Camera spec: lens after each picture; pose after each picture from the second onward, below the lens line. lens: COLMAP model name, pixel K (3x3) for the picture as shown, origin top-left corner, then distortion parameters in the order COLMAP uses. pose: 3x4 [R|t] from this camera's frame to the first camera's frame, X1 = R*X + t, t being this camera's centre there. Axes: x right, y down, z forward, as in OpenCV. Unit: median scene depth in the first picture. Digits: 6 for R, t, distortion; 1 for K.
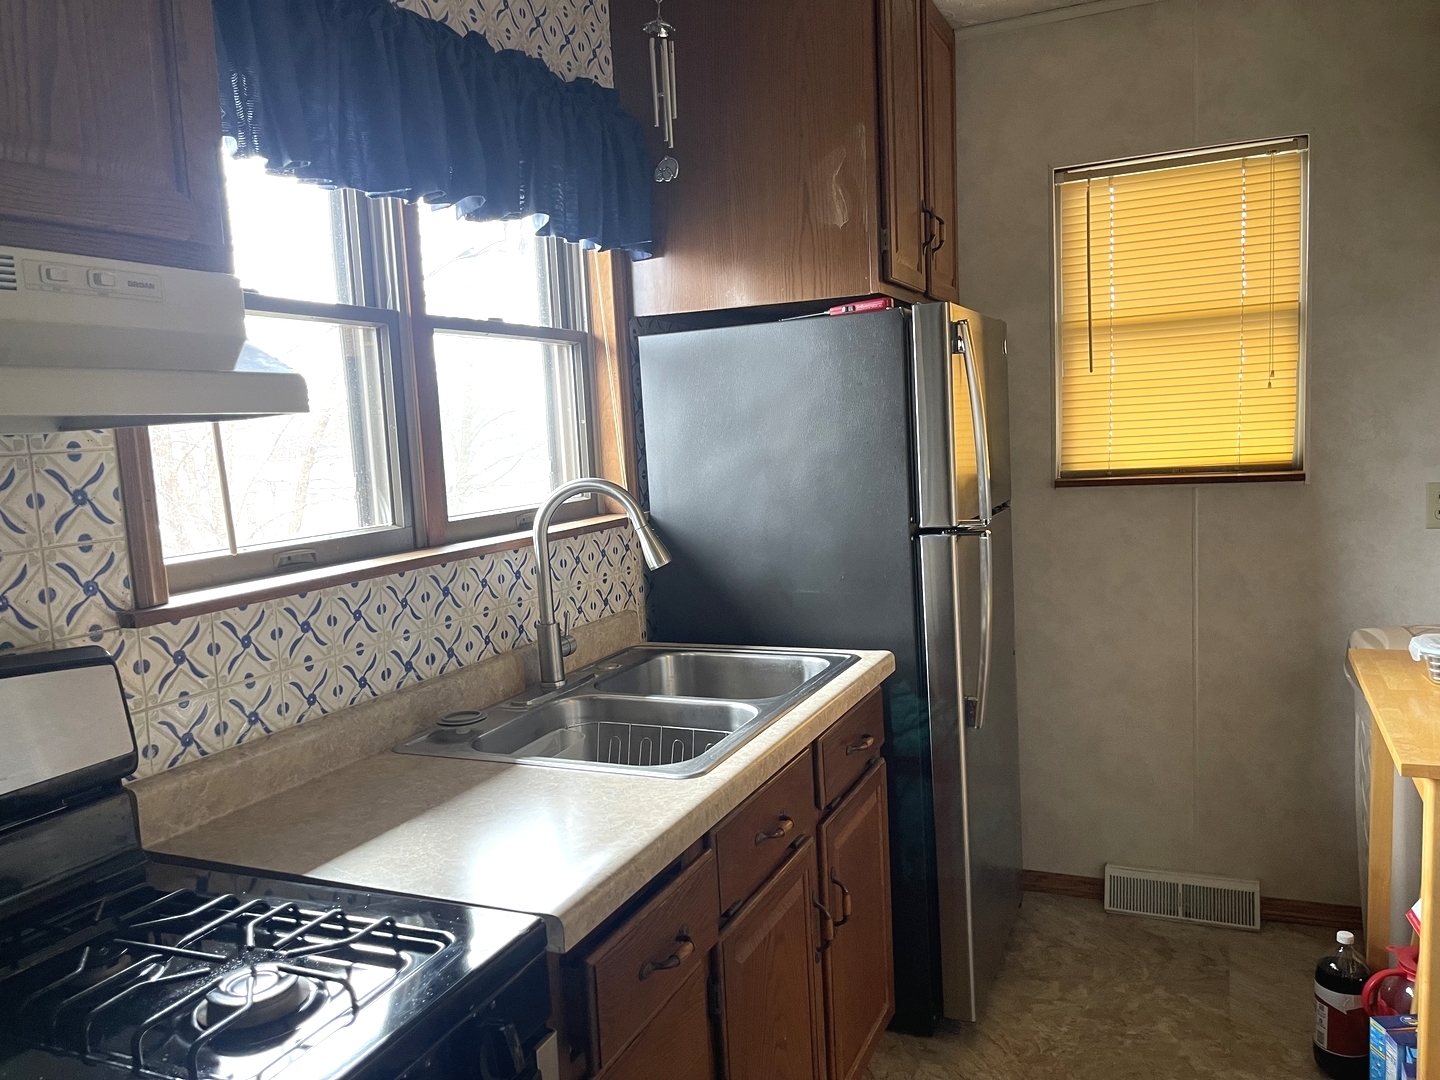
lens RADIAL K [[1084.3, 0, 713.2], [0, 1084.3, 538.6], [0, 0, 1]] dist [0.061548, -0.074381]
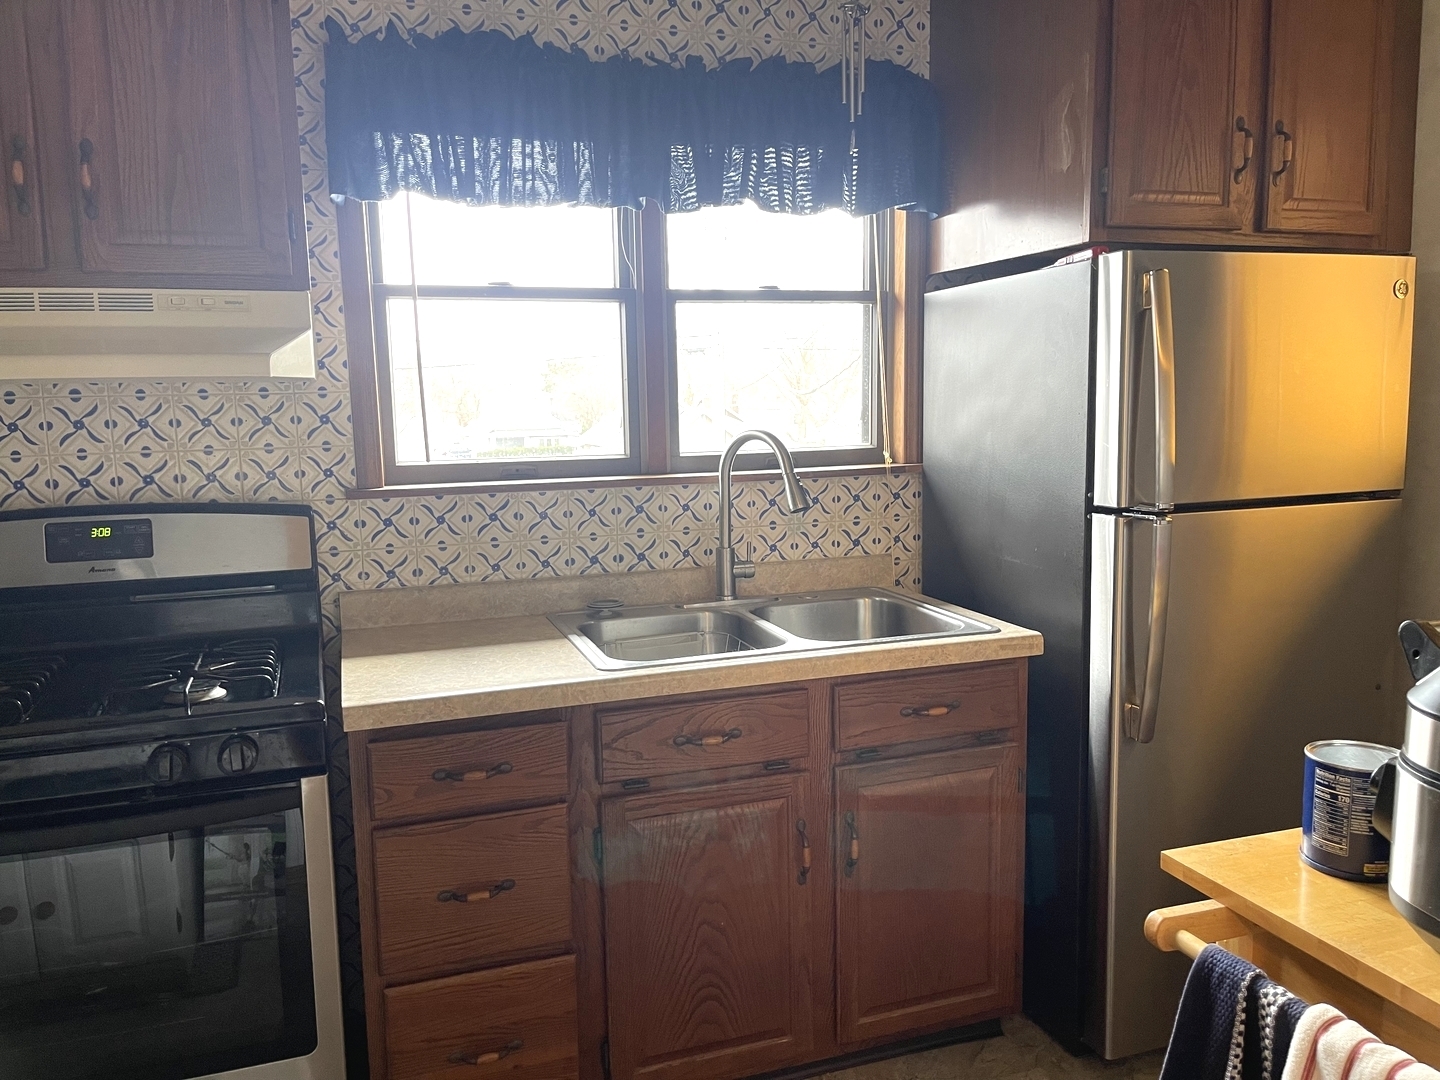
lens RADIAL K [[1084.3, 0, 713.2], [0, 1084.3, 538.6], [0, 0, 1]] dist [0.061548, -0.074381]
pose [[0.688606, 0.132296, -0.712965, 0.751669], [-0.089251, 0.991204, 0.097724, -0.051240], [0.719622, -0.003660, 0.694356, 0.174797]]
